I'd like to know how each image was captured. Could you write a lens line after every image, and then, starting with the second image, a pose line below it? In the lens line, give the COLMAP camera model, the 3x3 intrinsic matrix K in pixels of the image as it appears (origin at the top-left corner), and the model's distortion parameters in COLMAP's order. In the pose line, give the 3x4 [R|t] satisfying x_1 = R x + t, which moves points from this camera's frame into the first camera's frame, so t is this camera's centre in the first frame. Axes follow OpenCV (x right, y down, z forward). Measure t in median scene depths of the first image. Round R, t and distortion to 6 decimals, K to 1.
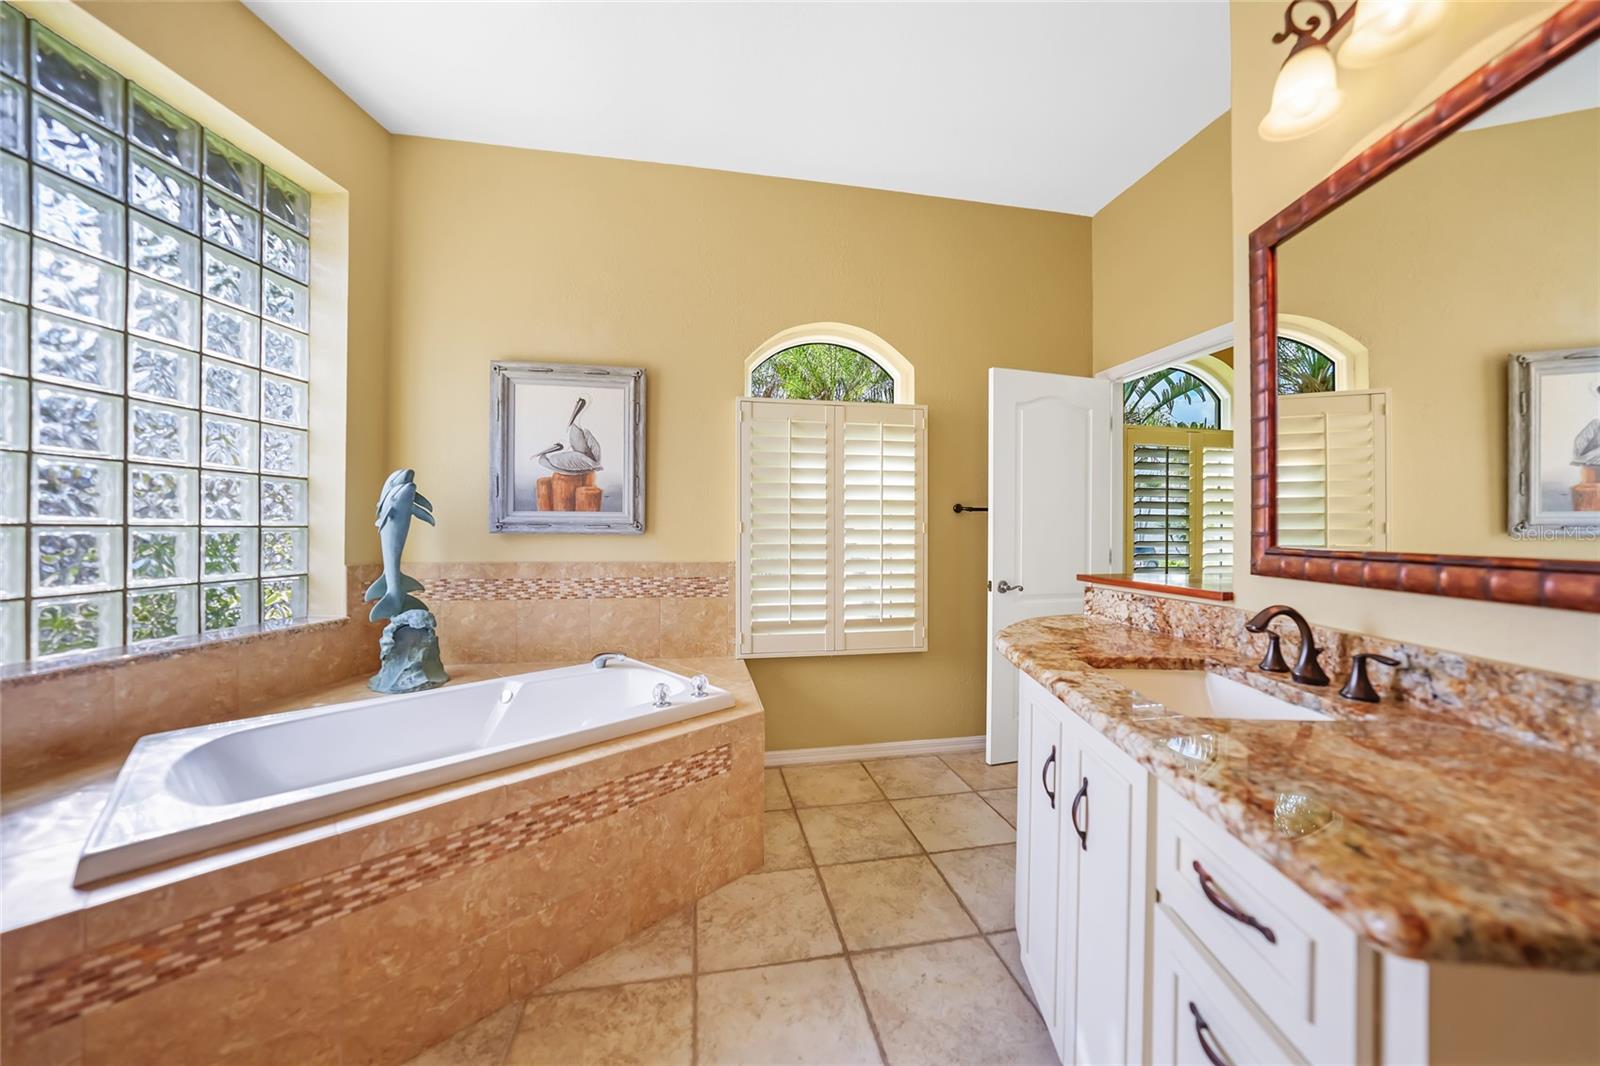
lens RADIAL K [[561.0, 0, 806.3], [0, 561.0, 527.8], [0, 0, 1]] dist [-0.027874, 0.006571]
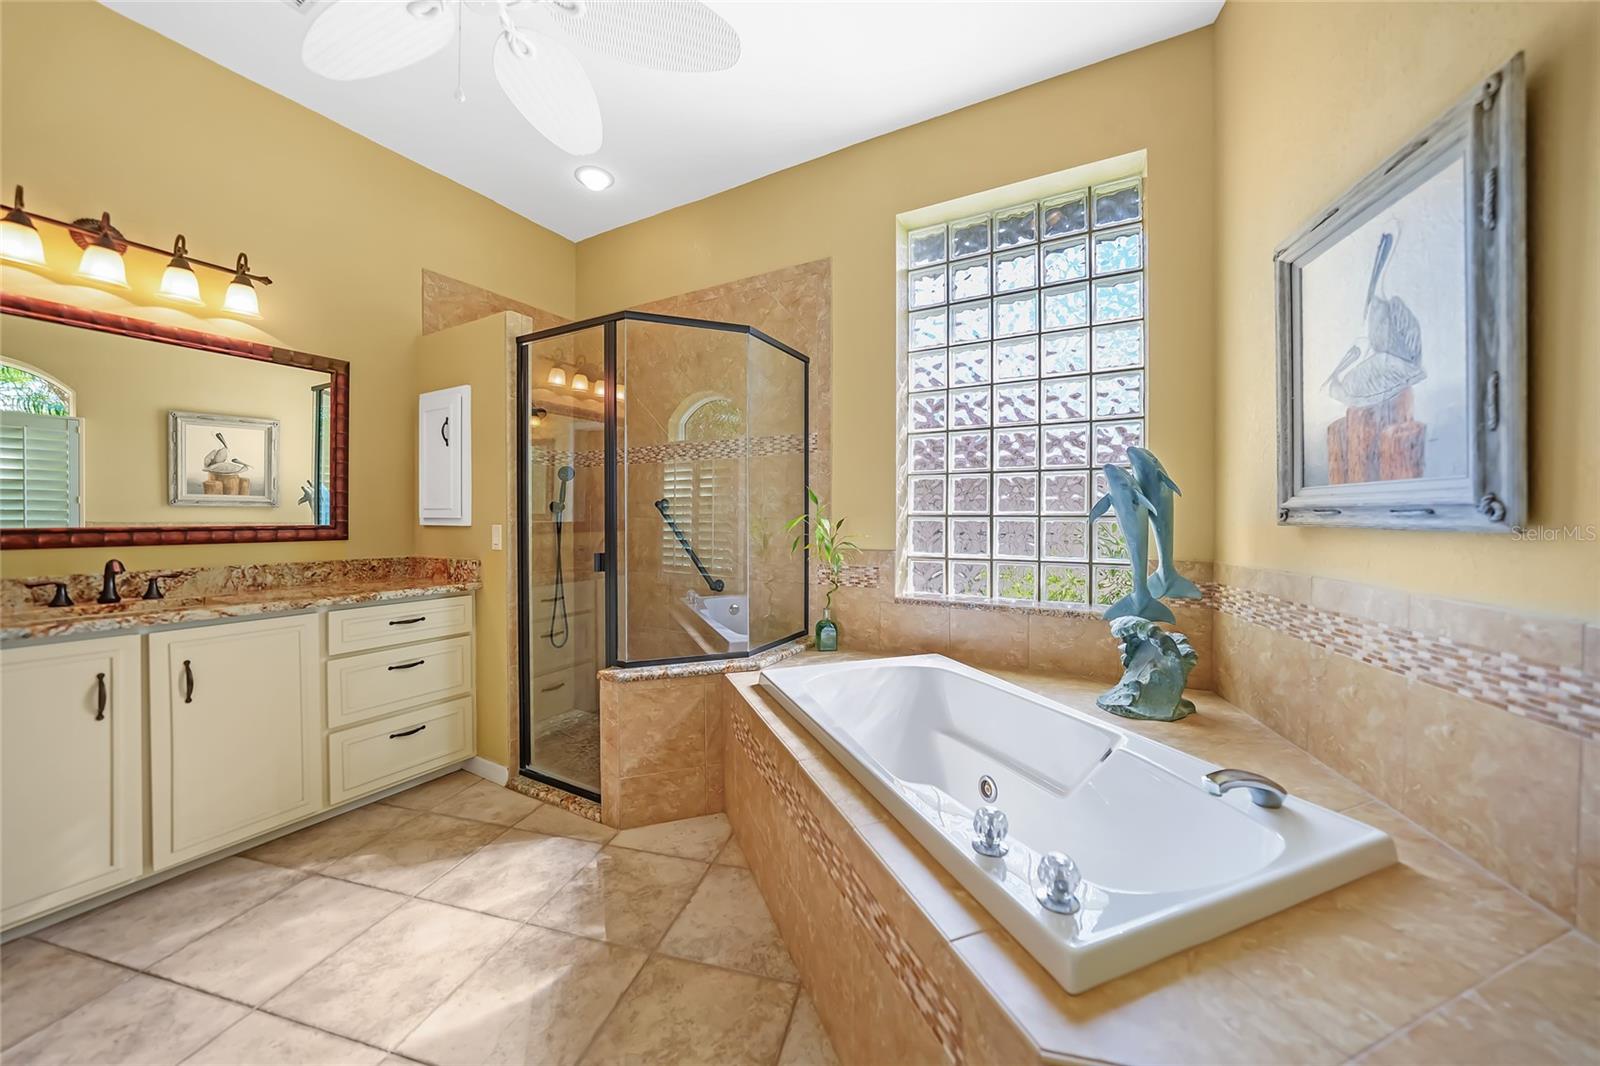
lens RADIAL K [[561.0, 0, 806.3], [0, 561.0, 527.8], [0, 0, 1]] dist [-0.027874, 0.006571]
pose [[-0.426487, 0.010956, -0.904427, 0.208020], [-0.003153, 0.999903, 0.013600, 0.004976], [0.904488, 0.008652, -0.426411, 0.765728]]
